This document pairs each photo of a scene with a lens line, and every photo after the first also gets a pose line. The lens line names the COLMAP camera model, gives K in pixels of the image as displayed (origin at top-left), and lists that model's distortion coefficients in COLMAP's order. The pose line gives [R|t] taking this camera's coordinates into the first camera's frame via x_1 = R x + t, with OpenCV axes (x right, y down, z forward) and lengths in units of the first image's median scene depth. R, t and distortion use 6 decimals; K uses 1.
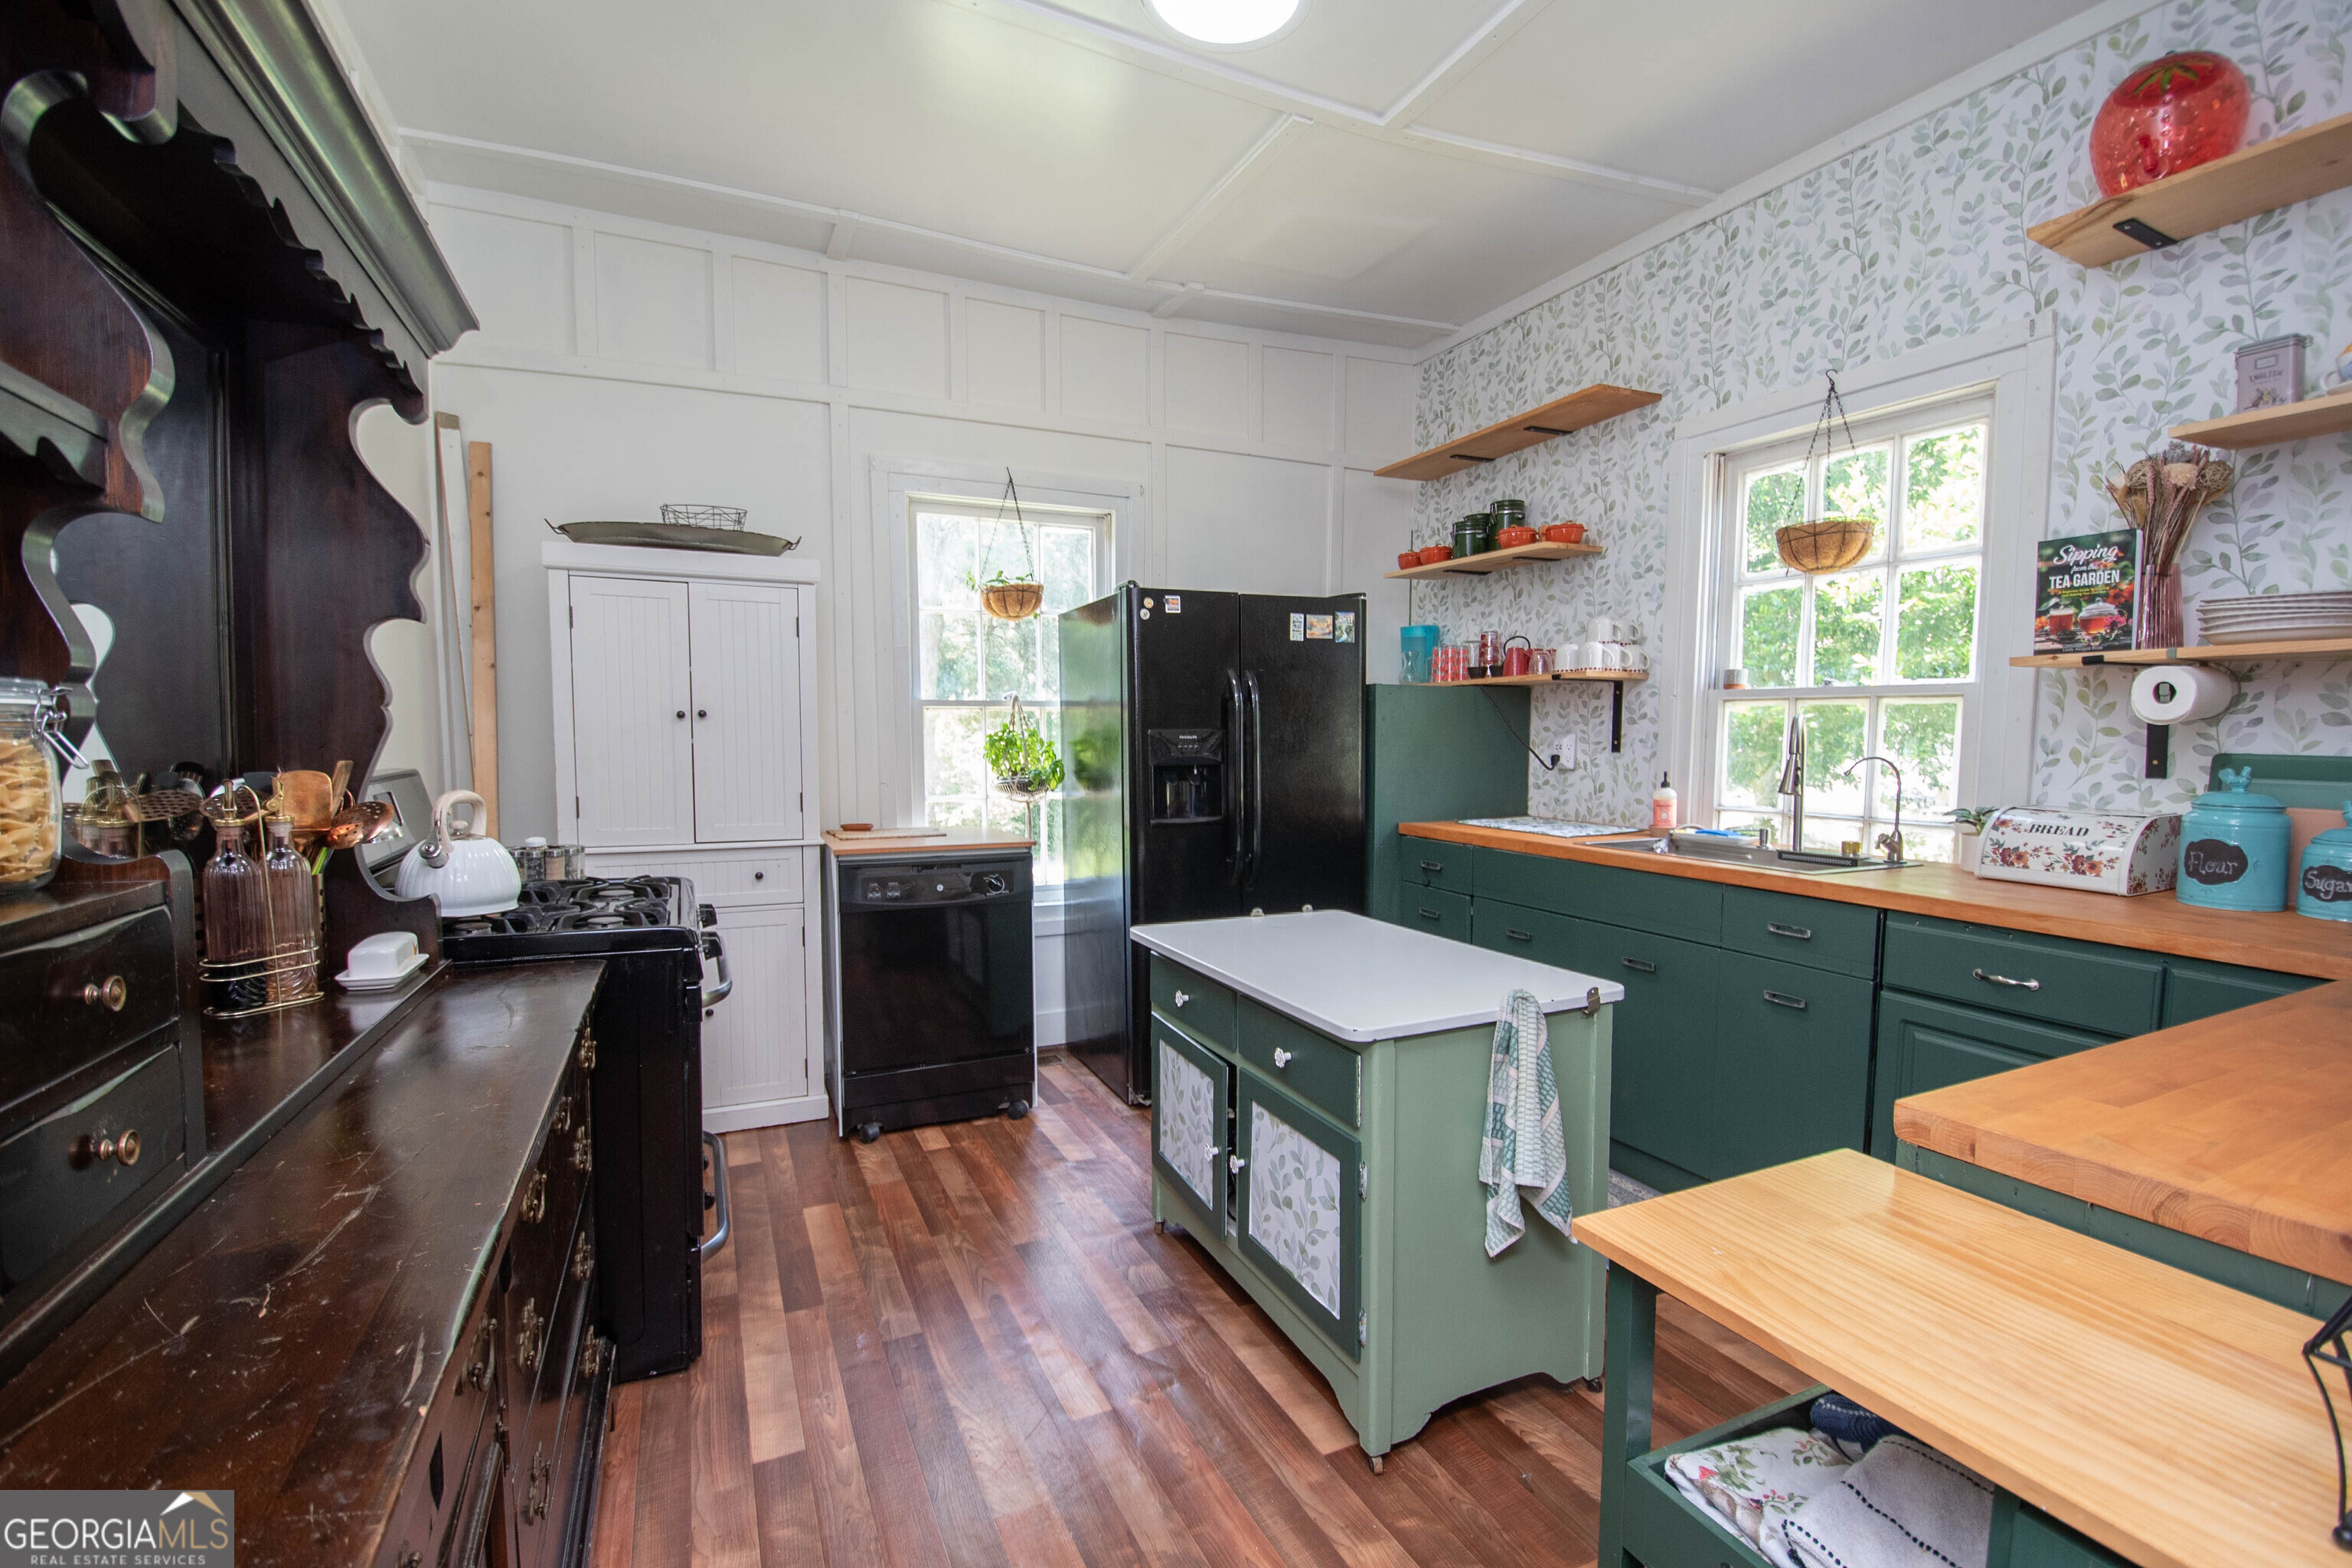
lens RADIAL K [[1029.8, 0, 1181.0], [0, 1029.8, 811.4], [0, 0, 1]] dist [0.018933, -0.026328]
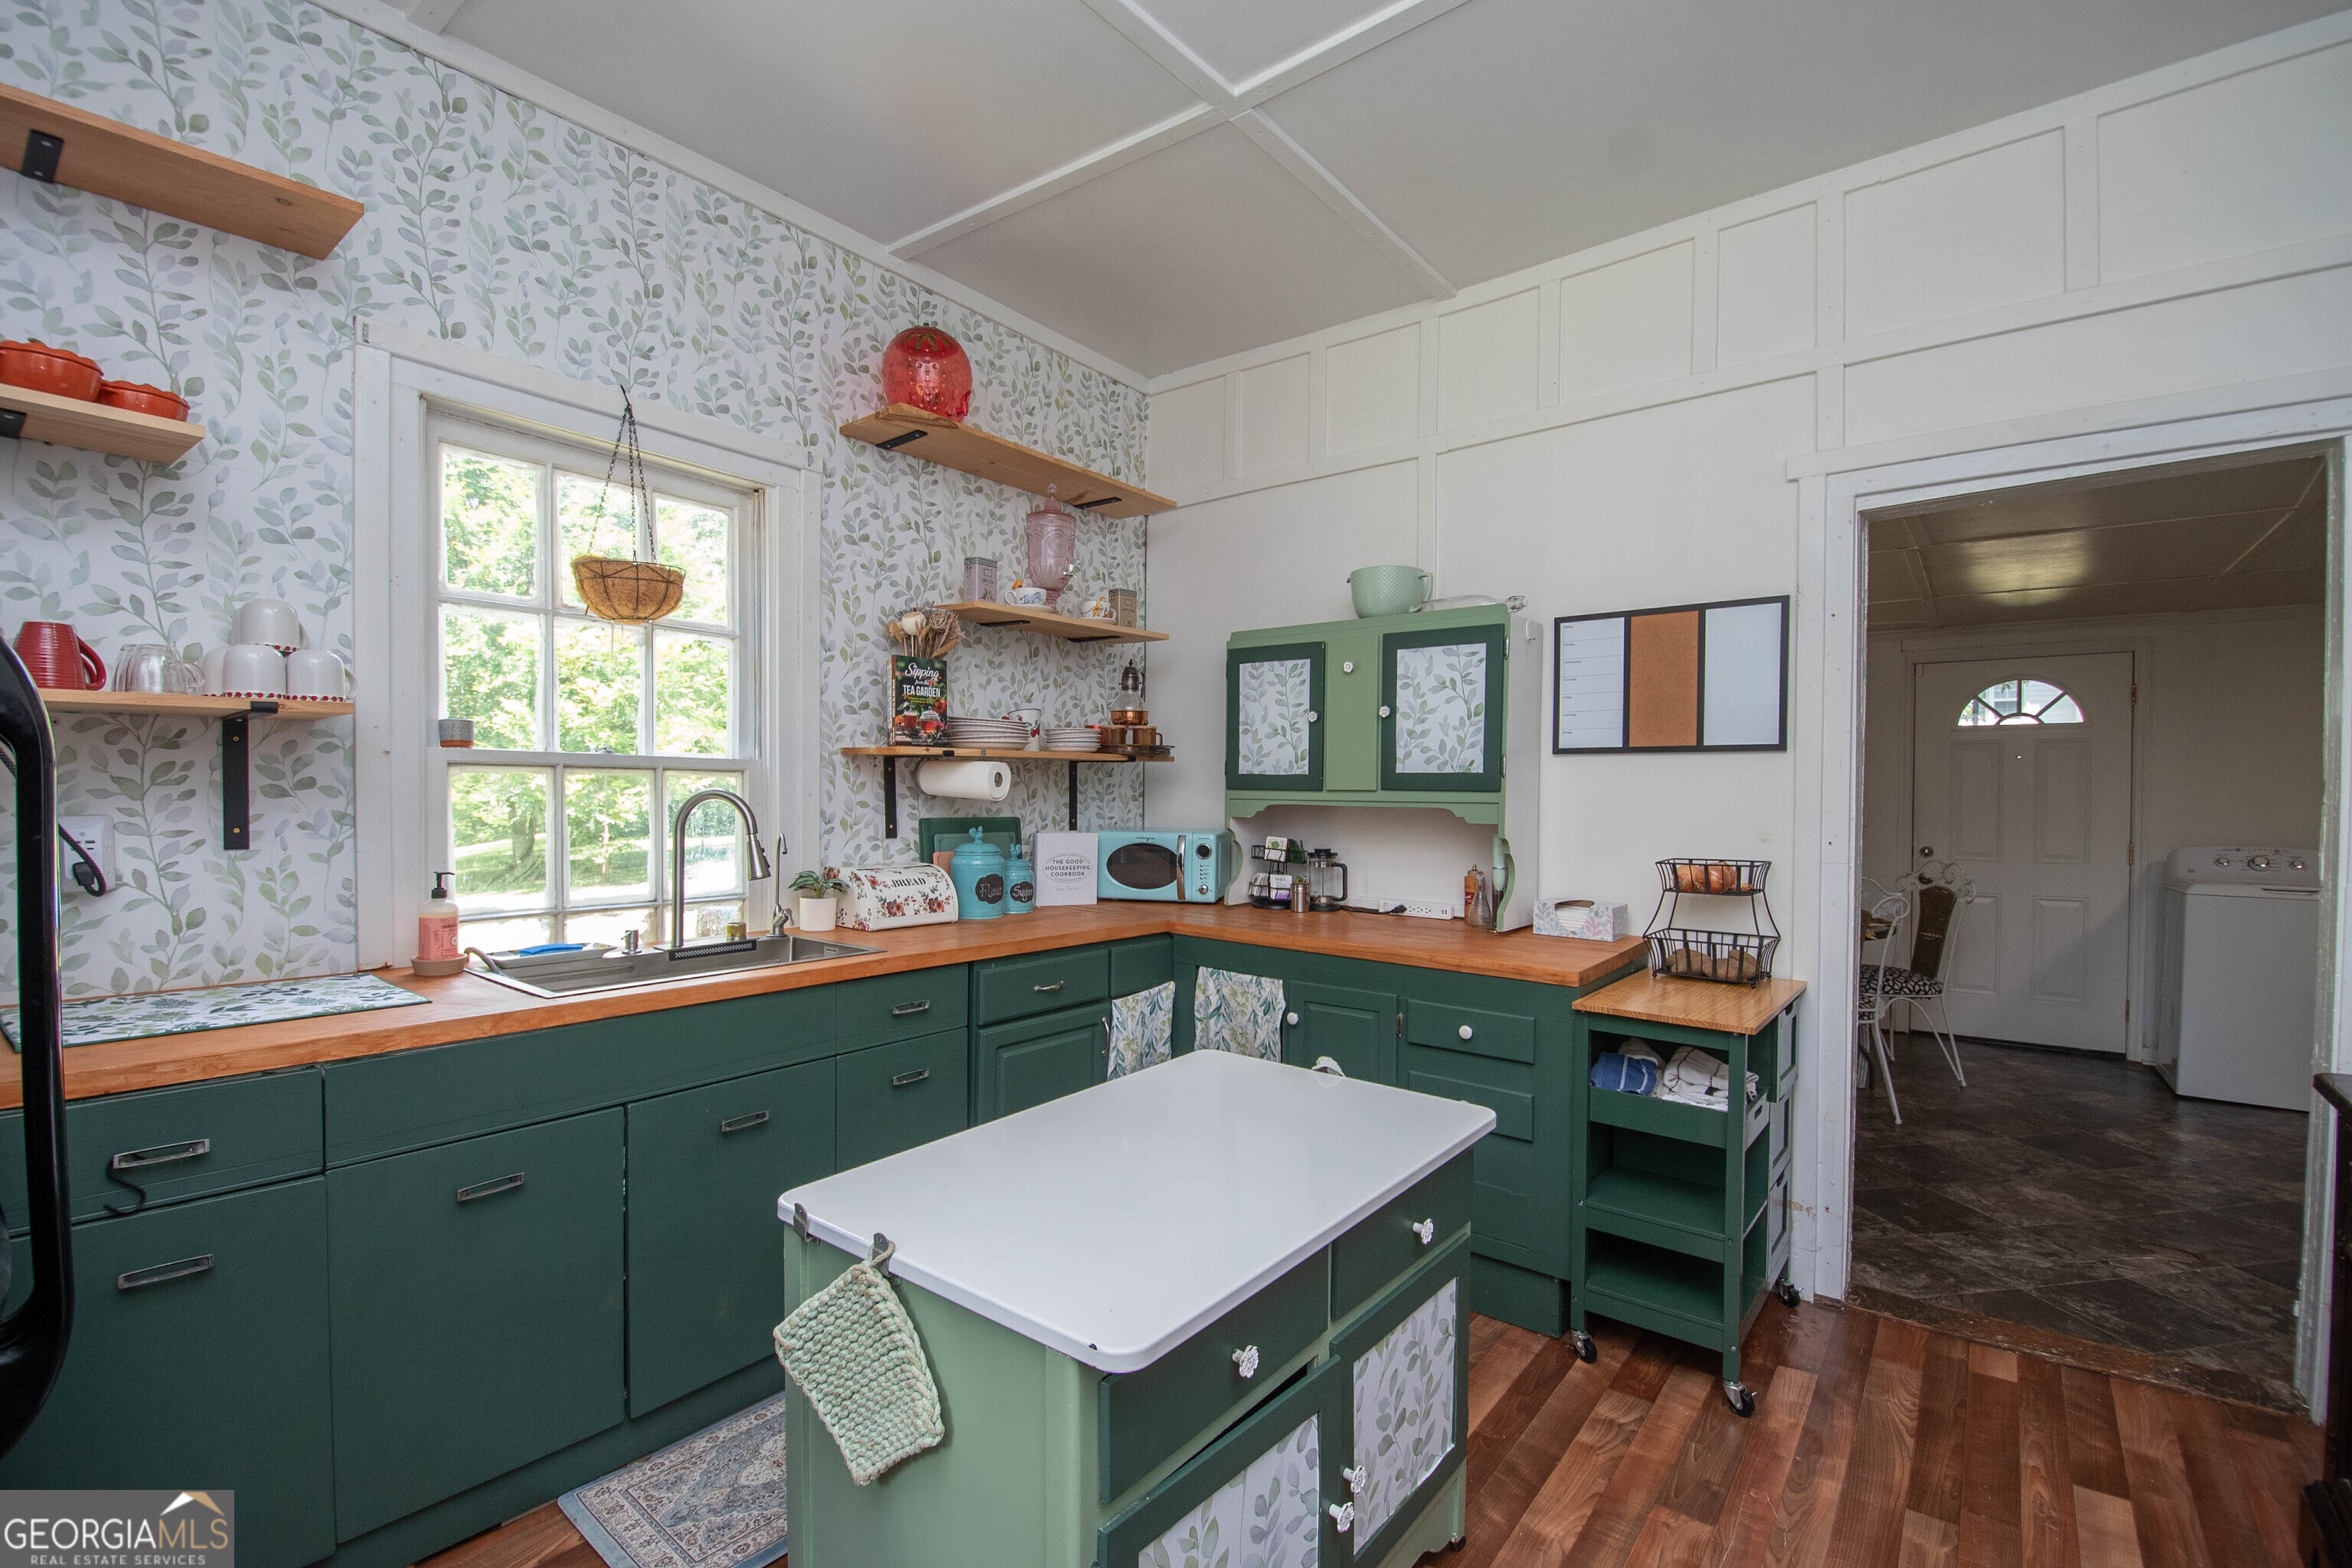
lens RADIAL K [[1029.8, 0, 1181.0], [0, 1029.8, 811.4], [0, 0, 1]] dist [0.018933, -0.026328]
pose [[-0.449145, -0.025026, 0.893108, -0.320748], [0.060254, 0.996484, 0.058224, -0.089246], [-0.891425, 0.079964, -0.446058, 0.907576]]
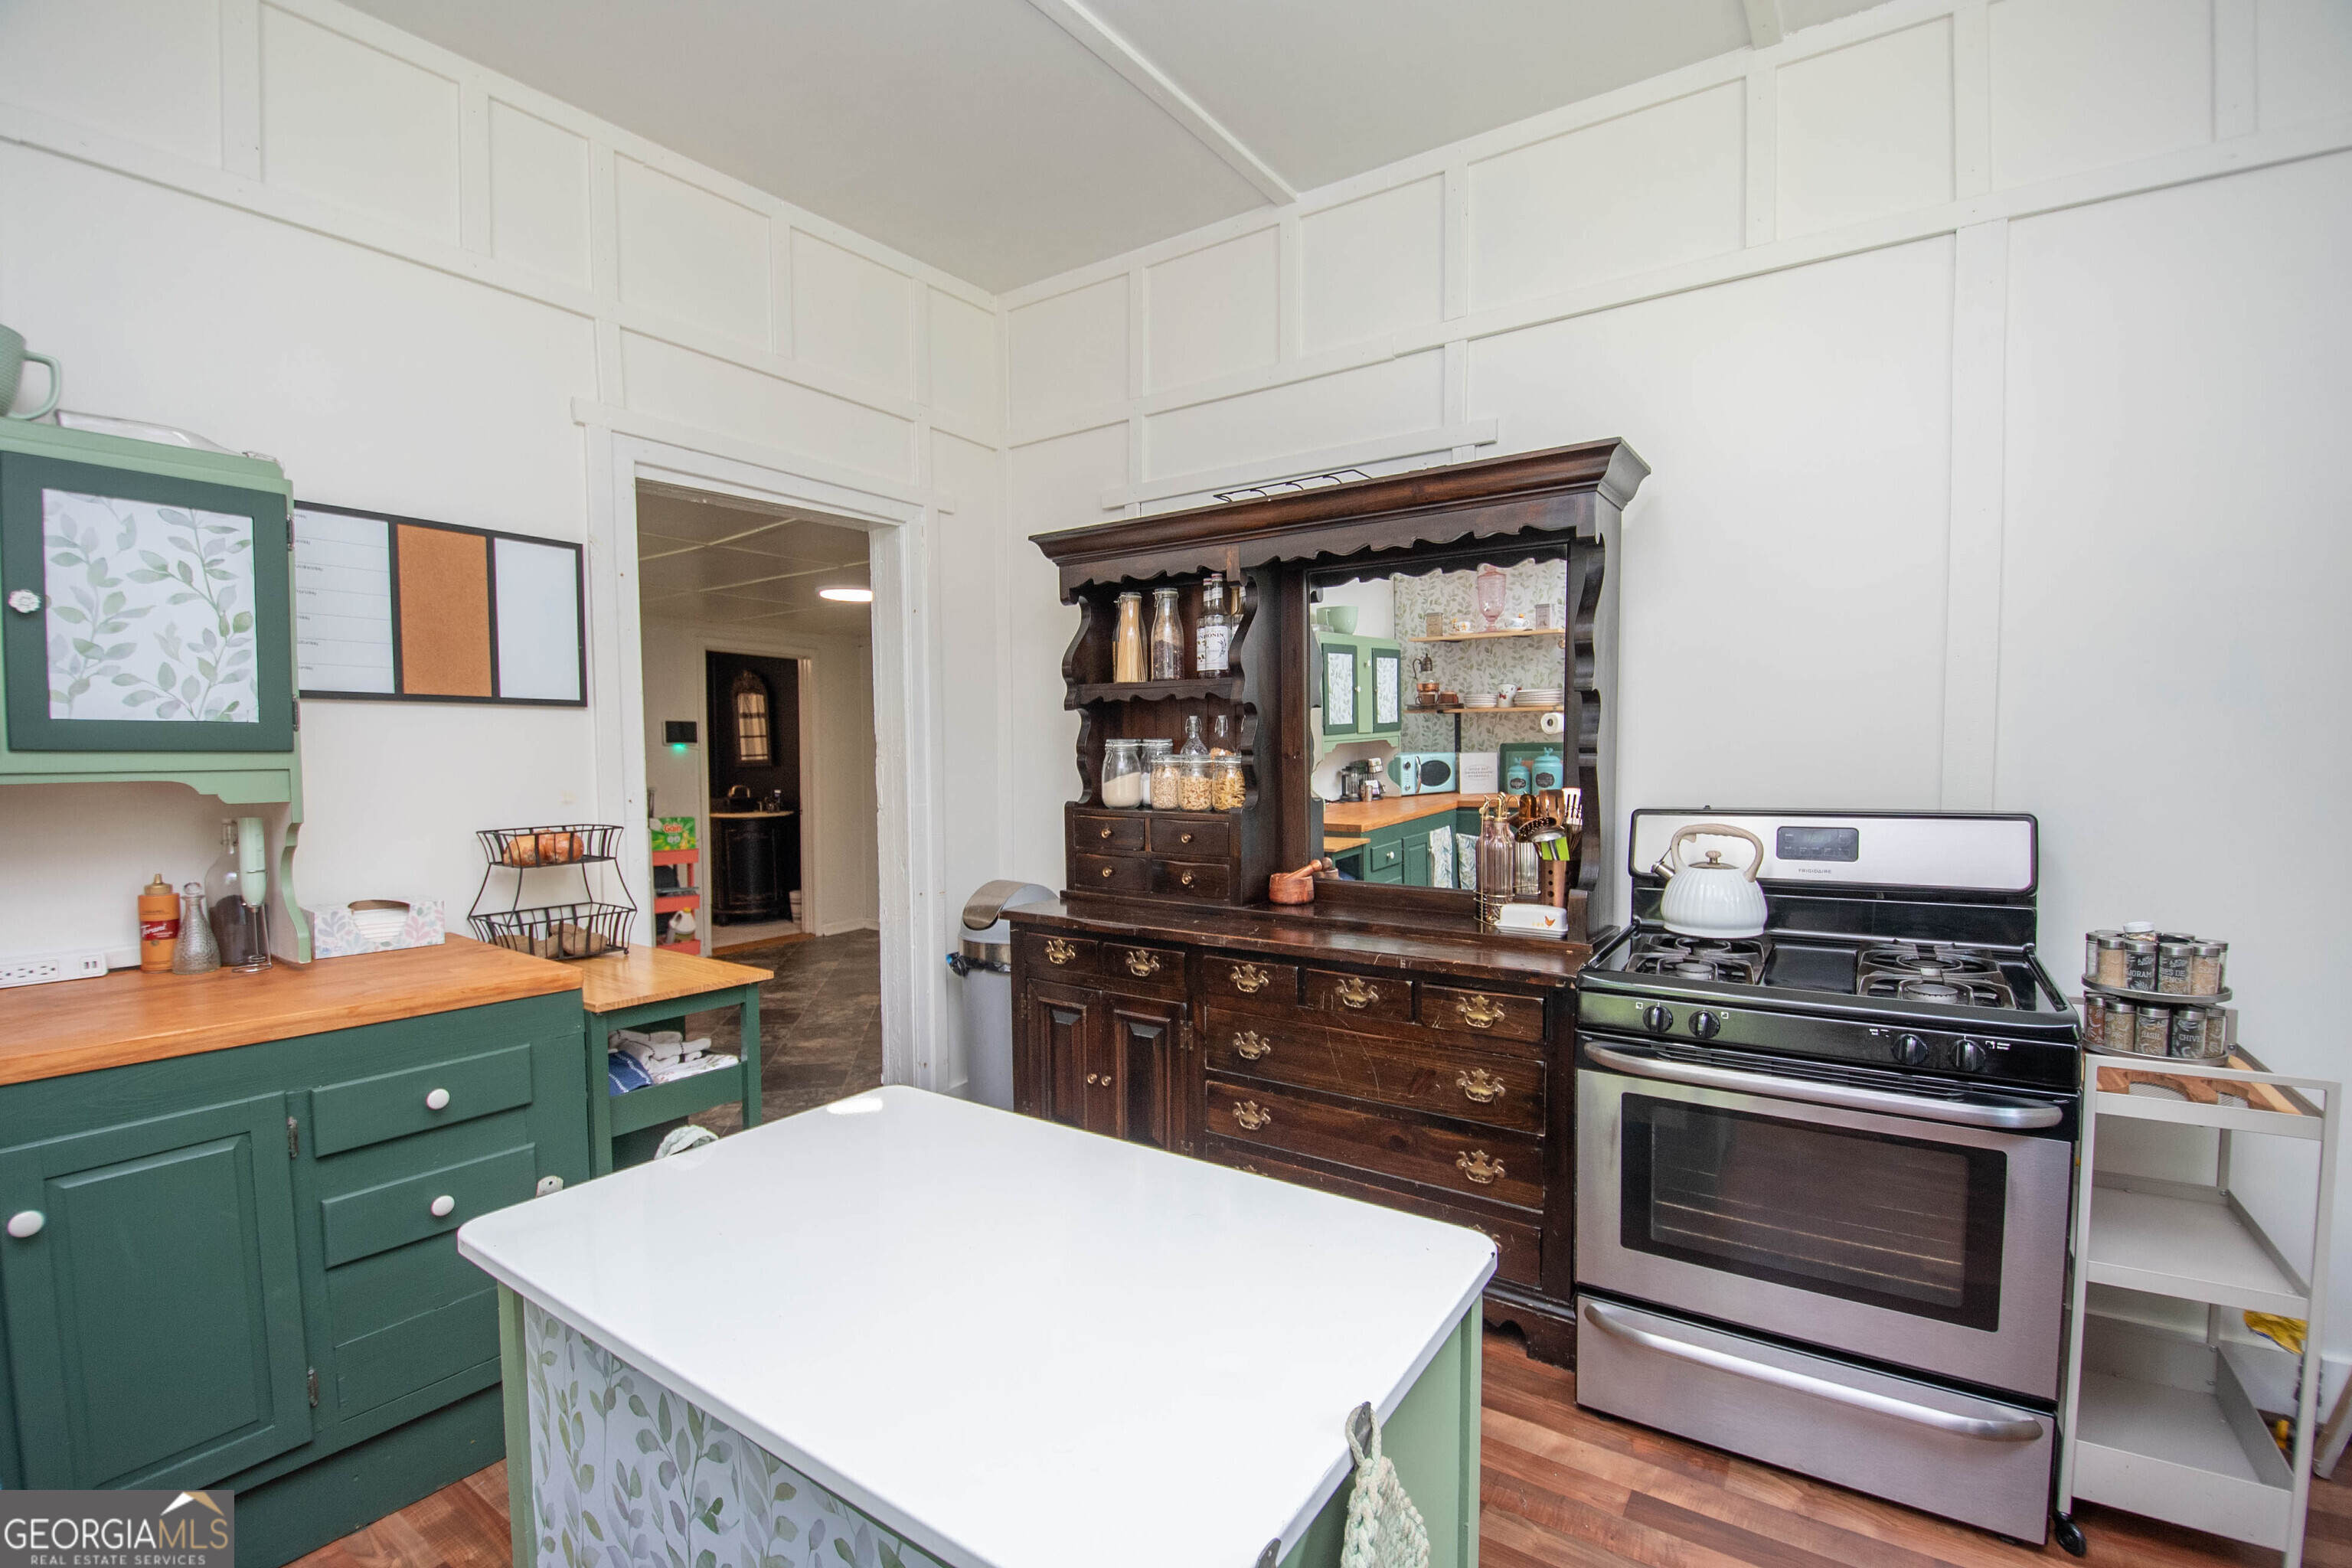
lens RADIAL K [[1029.3, 0, 1180.0], [0, 1029.3, 814.9], [0, 0, 1]] dist [0.018040, -0.025339]
pose [[-0.861489, 0.032726, -0.506721, 0.223383], [-0.033184, 0.992159, 0.120493, -0.089240], [0.506691, 0.120618, -0.853648, 1.021995]]
